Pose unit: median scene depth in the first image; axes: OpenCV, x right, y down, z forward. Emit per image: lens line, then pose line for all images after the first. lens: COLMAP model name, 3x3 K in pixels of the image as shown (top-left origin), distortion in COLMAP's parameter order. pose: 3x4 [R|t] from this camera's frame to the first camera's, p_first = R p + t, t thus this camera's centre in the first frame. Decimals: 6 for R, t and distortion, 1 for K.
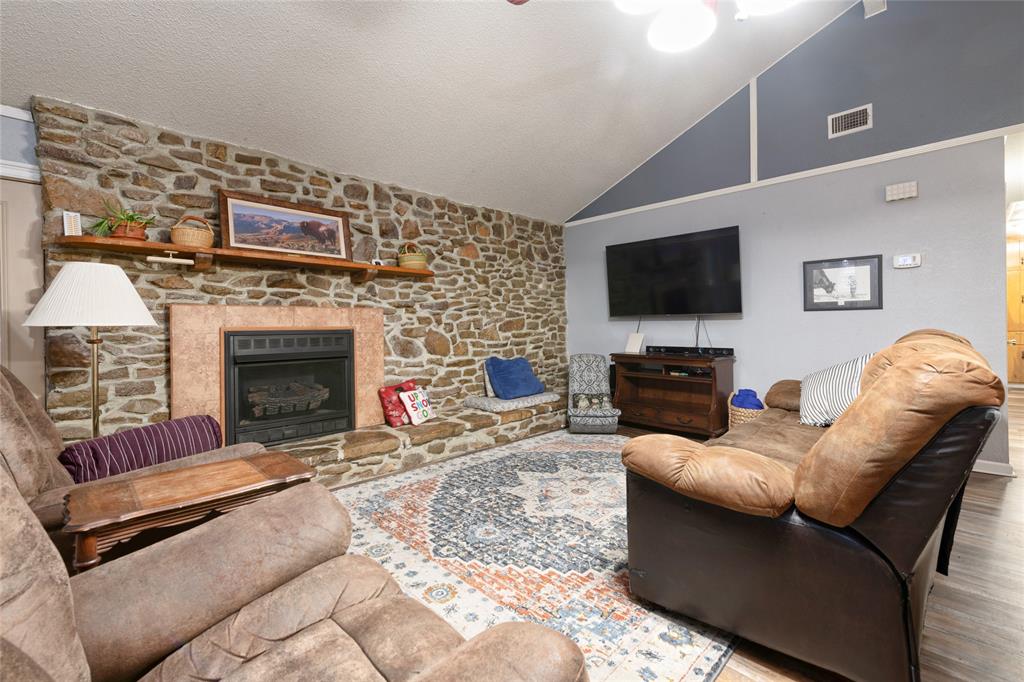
lens RADIAL K [[440.9, 0, 513.8], [0, 440.9, 327.7], [0, 0, 1]] dist [0.020150, -0.009444]
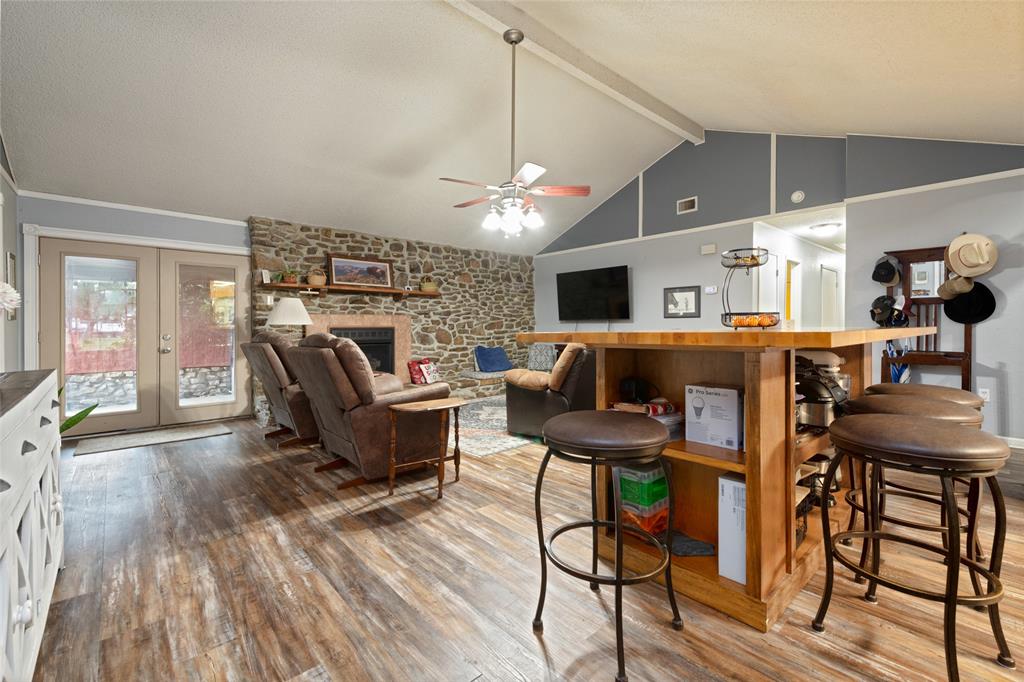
lens RADIAL K [[435.7, 0, 509.7], [0, 435.7, 320.3], [0, 0, 1]] dist [0.016393, 0.000195]
pose [[0.998310, 0.007057, -0.057689, 0.175094], [-0.008078, 0.999815, -0.017470, 0.002472], [0.057555, 0.017906, 0.998182, -0.634729]]
